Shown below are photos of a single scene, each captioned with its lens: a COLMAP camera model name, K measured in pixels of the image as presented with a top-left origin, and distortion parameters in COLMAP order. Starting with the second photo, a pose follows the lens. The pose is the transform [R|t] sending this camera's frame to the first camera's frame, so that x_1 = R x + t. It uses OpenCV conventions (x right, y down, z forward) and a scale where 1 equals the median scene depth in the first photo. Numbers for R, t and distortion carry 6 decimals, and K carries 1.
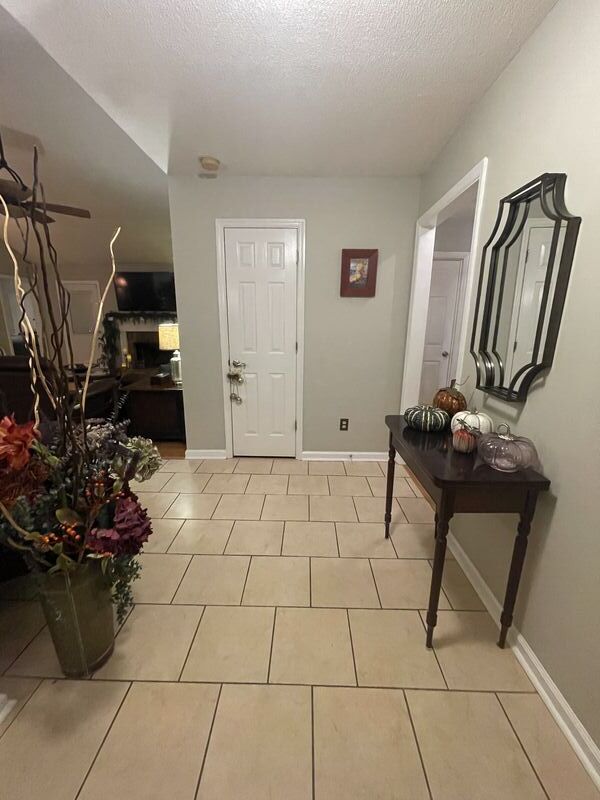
lens RADIAL K [[323.0, 0, 296.9], [0, 323.0, 400.0], [0, 0, 1]] dist [-0.000970, -0.000044]
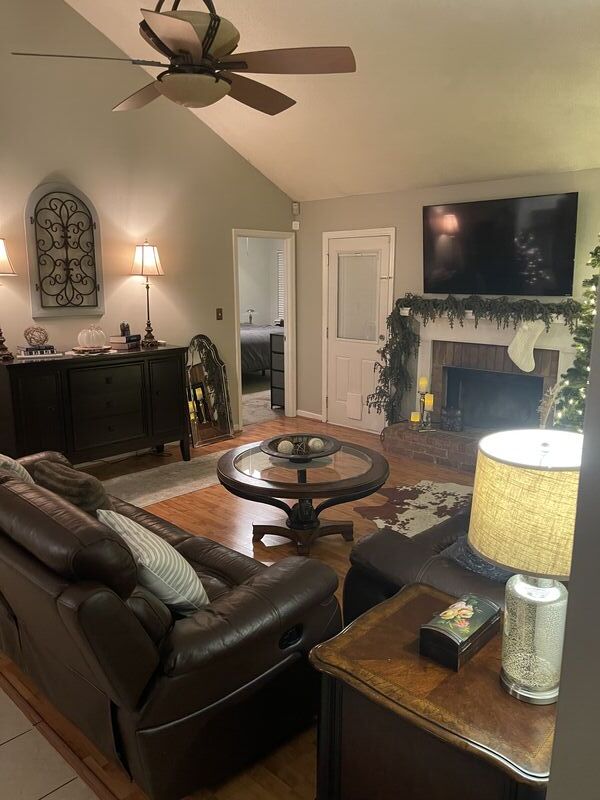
lens RADIAL K [[615.5, 0, 299.6], [0, 615.5, 398.4], [0, 0, 1]] dist [-0.002195, -0.000651]
pose [[0.738515, 0.124480, -0.662647, -0.109693], [-0.155627, 0.987742, 0.012105, -0.118889], [0.656031, 0.094186, 0.748834, 0.282396]]
